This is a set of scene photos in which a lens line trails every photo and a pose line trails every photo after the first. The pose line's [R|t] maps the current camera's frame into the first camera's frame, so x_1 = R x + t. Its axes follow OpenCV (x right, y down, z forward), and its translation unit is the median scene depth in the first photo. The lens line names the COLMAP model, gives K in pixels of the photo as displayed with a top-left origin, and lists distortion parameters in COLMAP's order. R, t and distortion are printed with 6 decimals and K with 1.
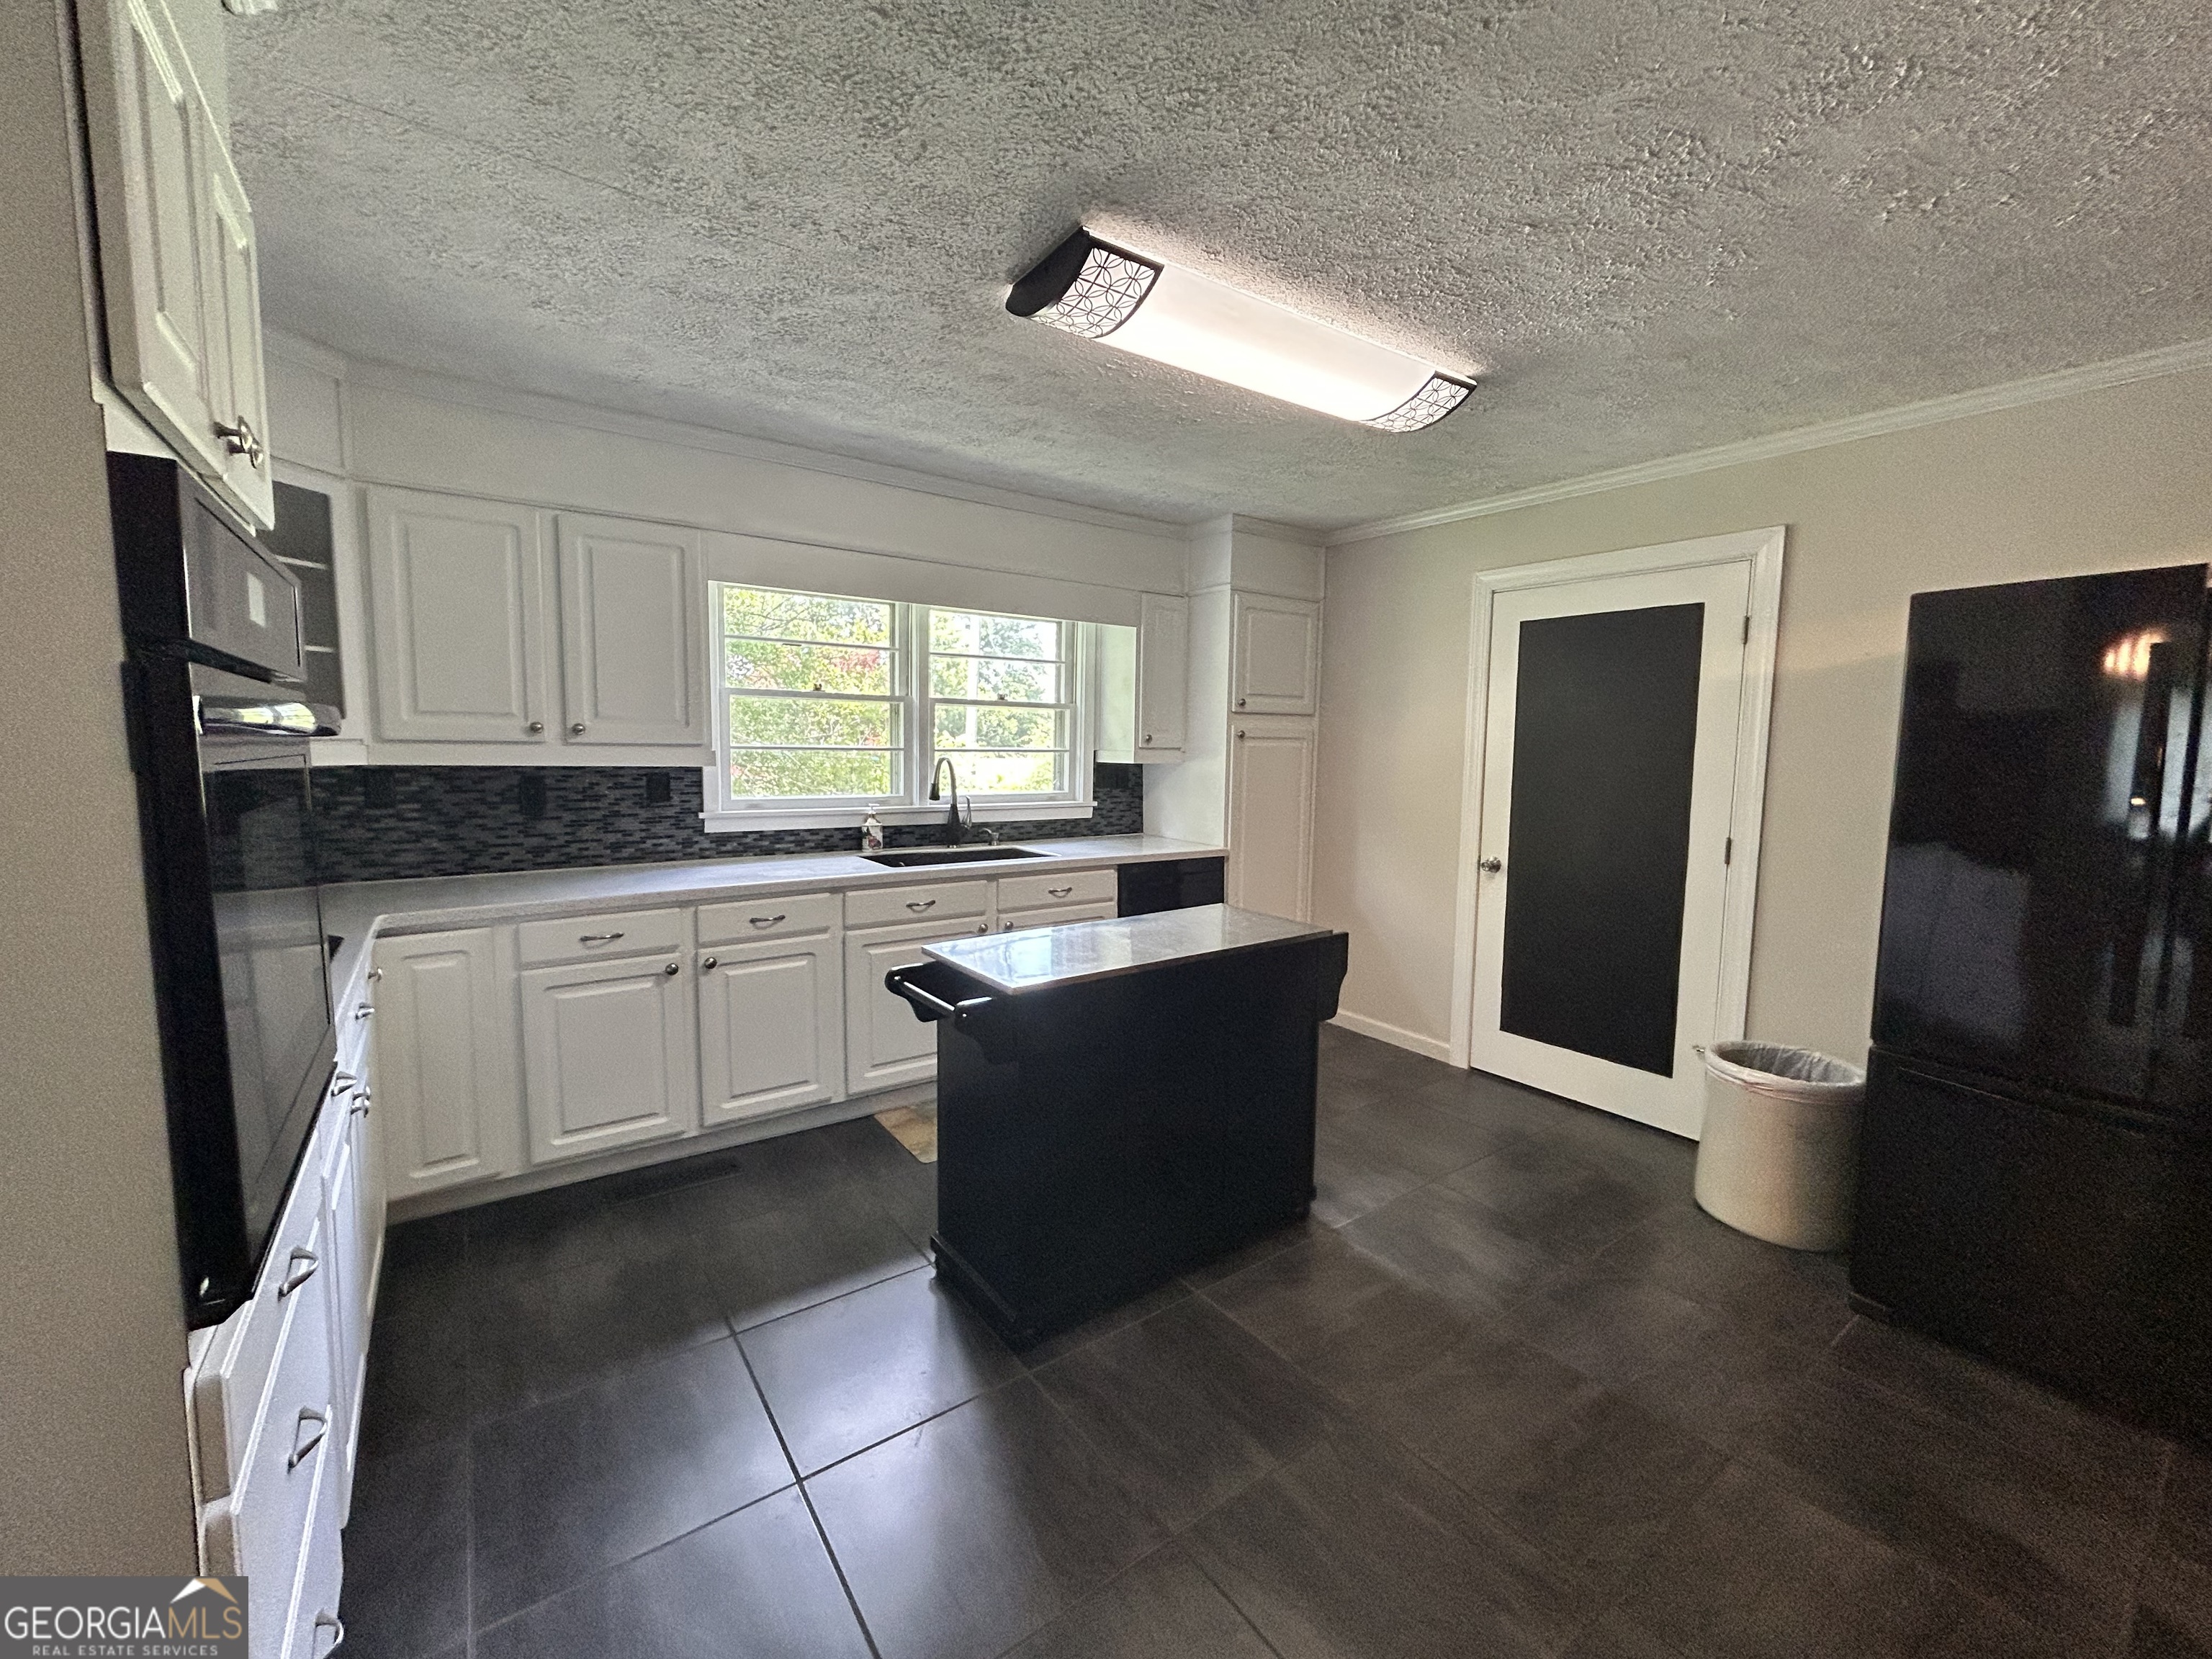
lens RADIAL K [[897.2, 0, 1110.4], [0, 897.2, 828.8], [0, 0, 1]] dist [0.006579, 0.000233]
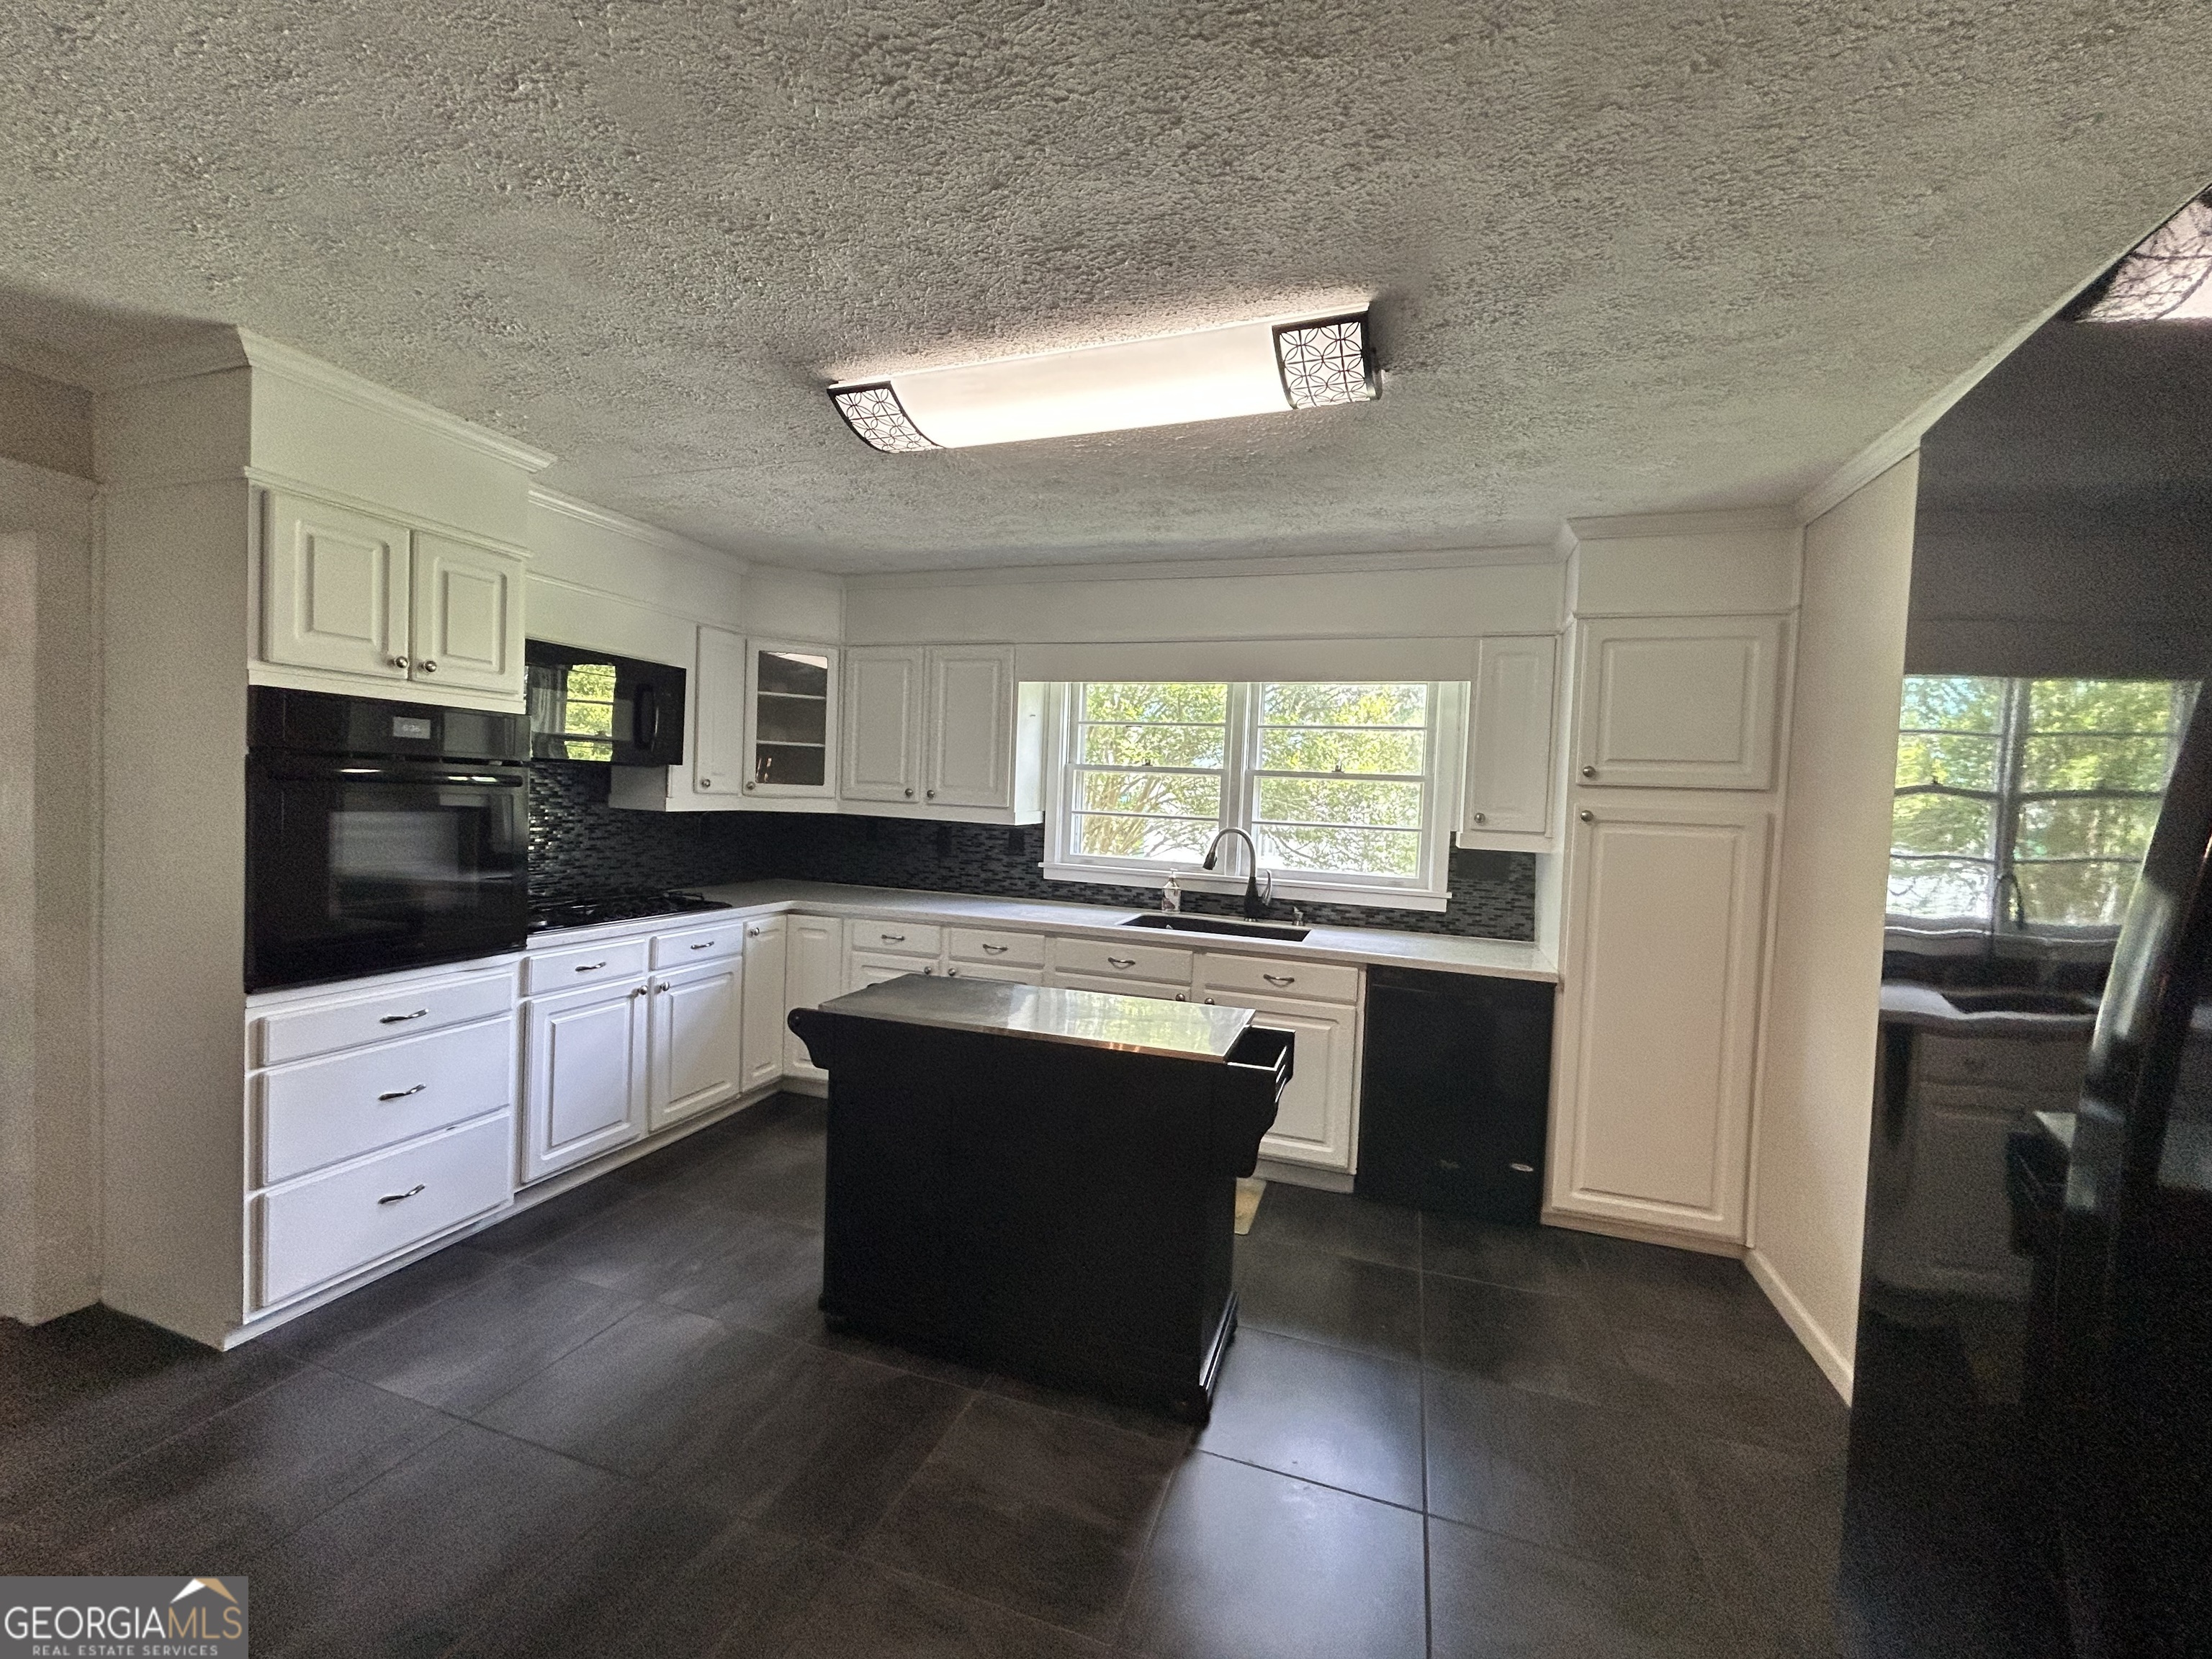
lens RADIAL K [[897.2, 0, 1109.0], [0, 897.2, 828.3], [0, 0, 1]] dist [0.006579, 0.000233]
pose [[0.580764, 0.040157, -0.813081, 0.615743], [-0.113067, 0.993081, -0.031714, -0.036039], [0.806182, 0.110351, 0.581286, 0.336528]]
